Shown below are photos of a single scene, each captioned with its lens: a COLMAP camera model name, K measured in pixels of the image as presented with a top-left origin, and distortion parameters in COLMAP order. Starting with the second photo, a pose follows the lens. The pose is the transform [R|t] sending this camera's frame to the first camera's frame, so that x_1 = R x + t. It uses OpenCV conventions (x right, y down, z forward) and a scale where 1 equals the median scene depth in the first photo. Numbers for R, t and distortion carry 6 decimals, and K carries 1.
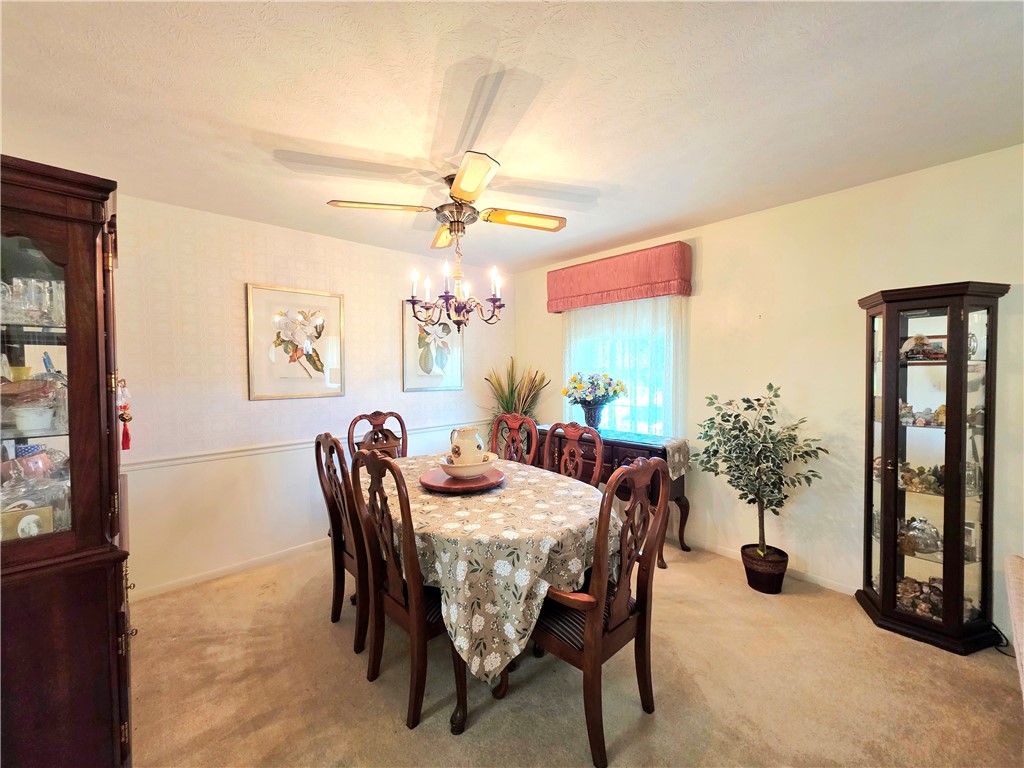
lens RADIAL K [[406.0, 0, 506.4], [0, 406.0, 378.1], [0, 0, 1]] dist [0.002533, -0.000523]
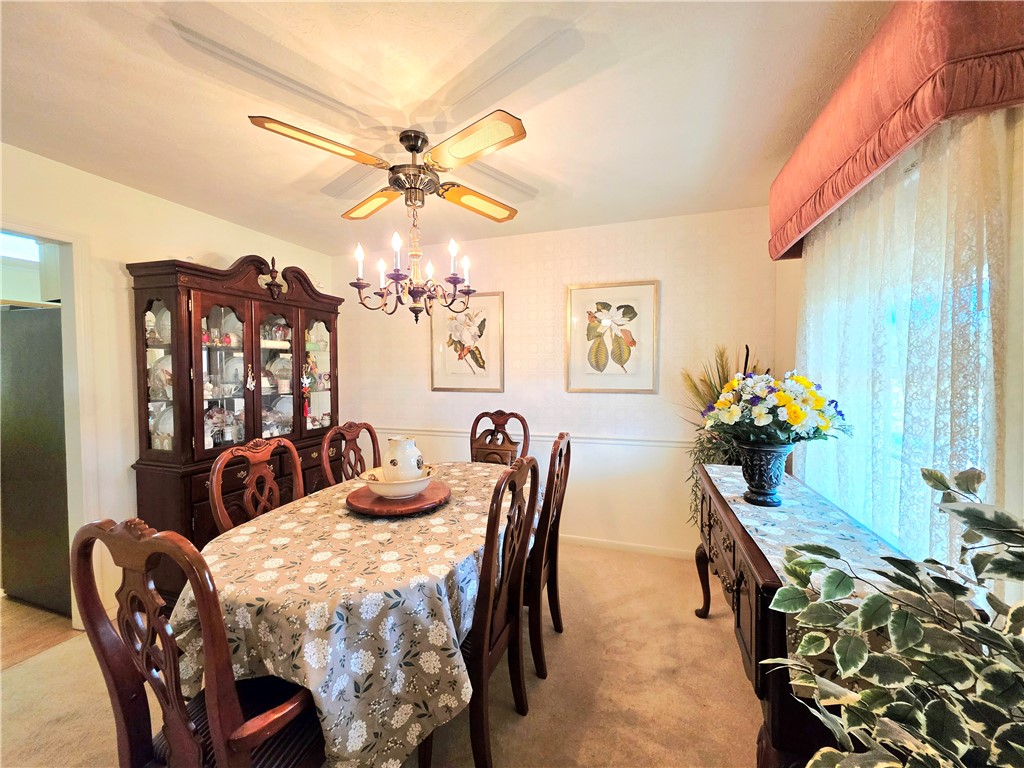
lens RADIAL K [[406.0, 0, 509.0], [0, 406.0, 378.7], [0, 0, 1]] dist [0.002533, -0.000523]
pose [[0.489387, 0.029888, -0.871555, 0.535237], [-0.020781, 0.999528, 0.022608, -0.014533], [0.871819, 0.007048, 0.489777, 0.576177]]
